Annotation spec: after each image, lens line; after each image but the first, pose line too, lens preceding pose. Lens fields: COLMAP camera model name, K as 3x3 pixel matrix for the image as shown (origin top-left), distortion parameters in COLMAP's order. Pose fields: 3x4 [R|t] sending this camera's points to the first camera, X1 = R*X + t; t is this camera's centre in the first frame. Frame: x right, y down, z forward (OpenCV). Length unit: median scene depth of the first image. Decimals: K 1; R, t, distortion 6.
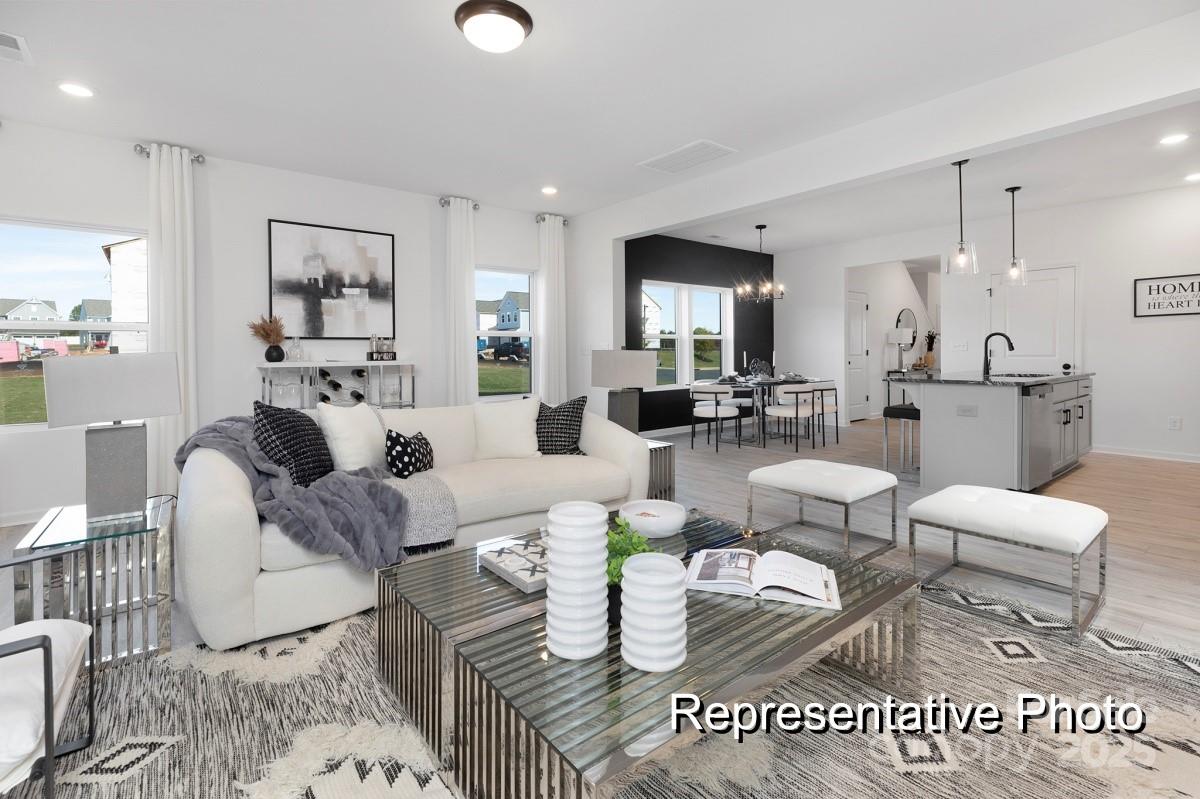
lens RADIAL K [[533.6, 0, 602.7], [0, 533.6, 357.6], [0, 0, 1]] dist [0.025828, -0.000005]
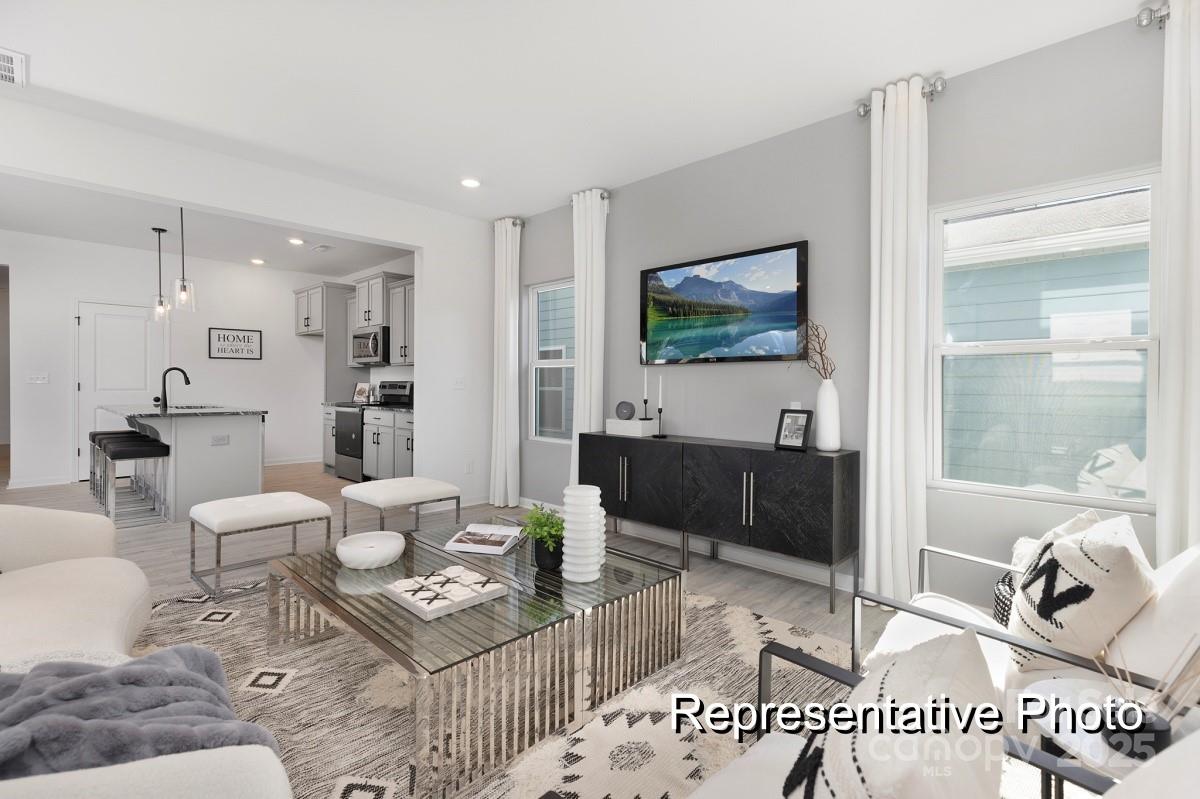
lens RADIAL K [[551.4, 0, 593.8], [0, 551.4, 394.0], [0, 0, 1]] dist [0.011146, -0.000476]
pose [[-0.116095, -0.010156, 0.993186, -0.451374], [0.001196, 0.999946, 0.010365, -0.004625], [-0.993237, 0.002391, -0.116077, 0.319045]]
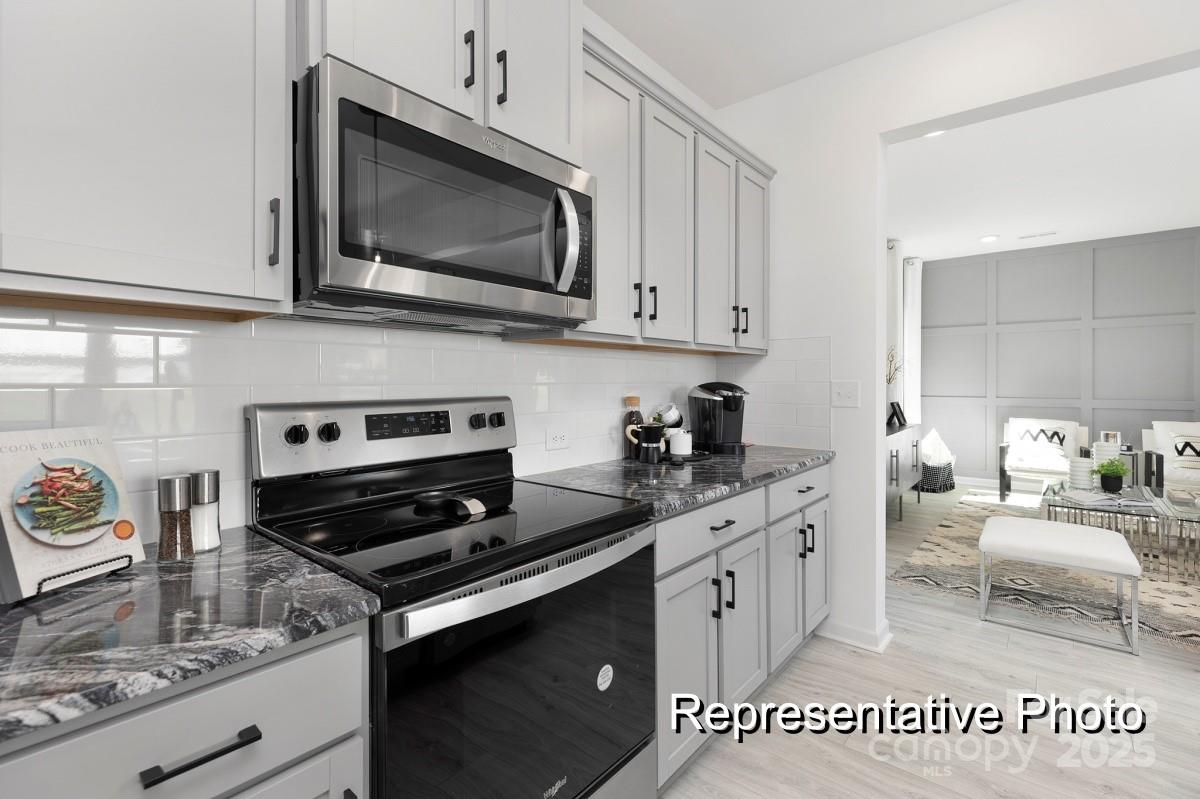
lens RADIAL K [[546.7, 0, 590.7], [0, 546.7, 388.7], [0, 0, 1]] dist [0.001508, -0.000405]
pose [[-0.982180, 0.010311, -0.187657, 0.970912], [0.005920, 0.999696, 0.023942, -0.036320], [0.187847, 0.022405, -0.981943, 0.986596]]
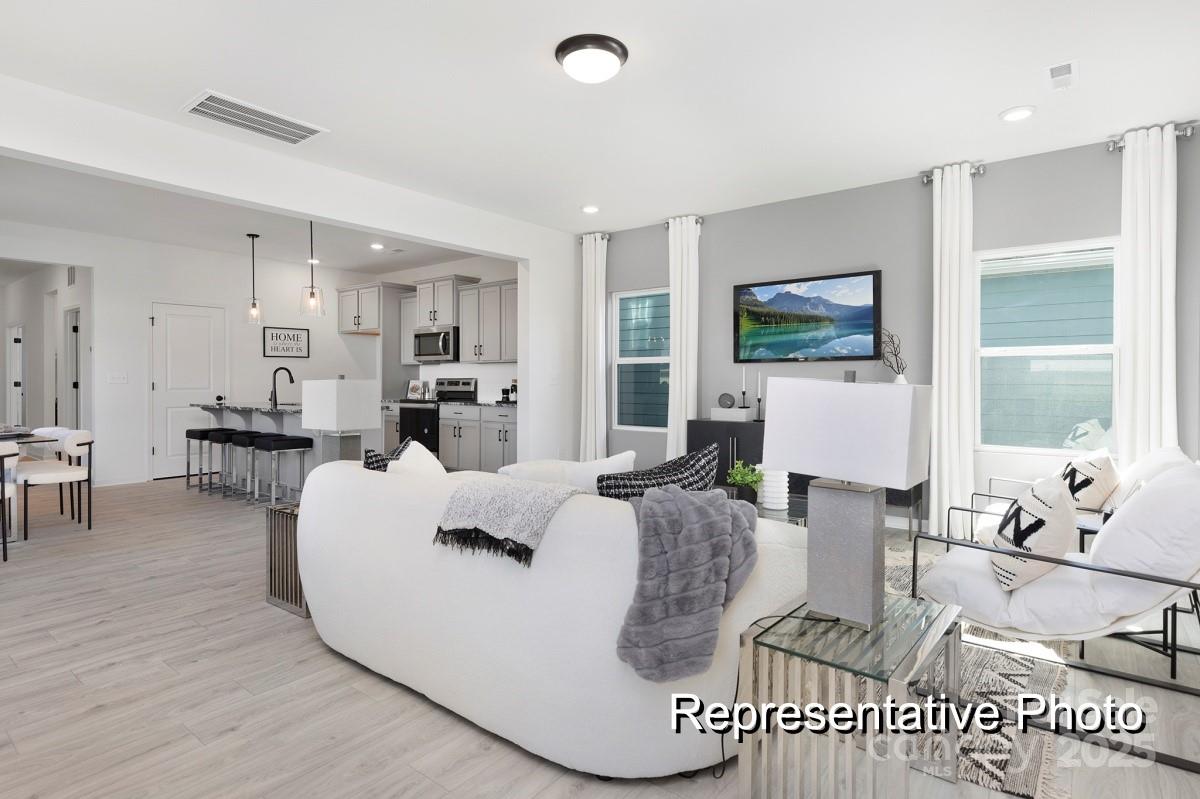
lens RADIAL K [[621.5, 0, 600.0], [0, 621.5, 399.5], [0, 0, 1]] dist [-0.001829, 0.001313]
pose [[-0.220966, -0.022406, 0.975024, -0.697142], [0.009870, 0.999634, 0.025208, -0.004277], [-0.975231, 0.015193, -0.220664, 0.652676]]
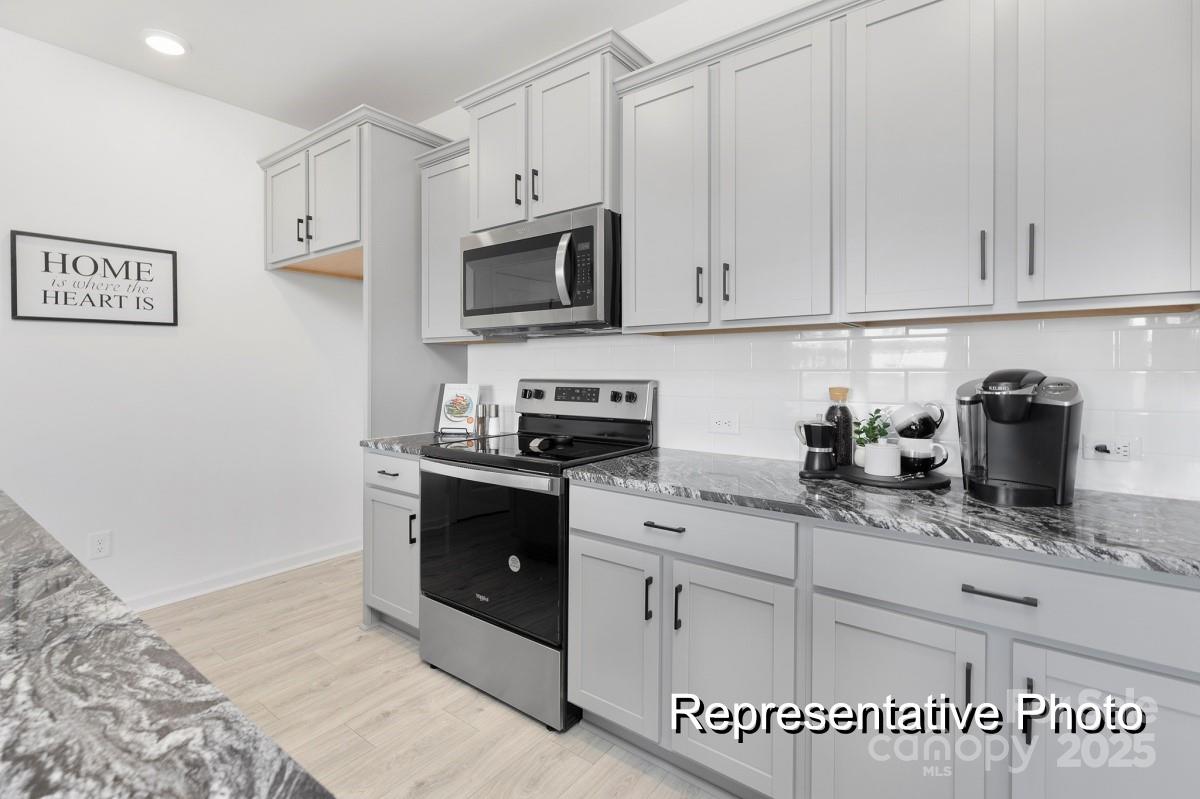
lens RADIAL K [[549.4, 0, 596.5], [0, 549.4, 369.6], [0, 0, 1]] dist [0.003183, 0.000393]
pose [[-0.245998, 0.002203, 0.969268, 0.517624], [0.015622, 0.999877, 0.001692, -0.033062], [-0.969144, 0.015558, -0.246002, 0.774623]]
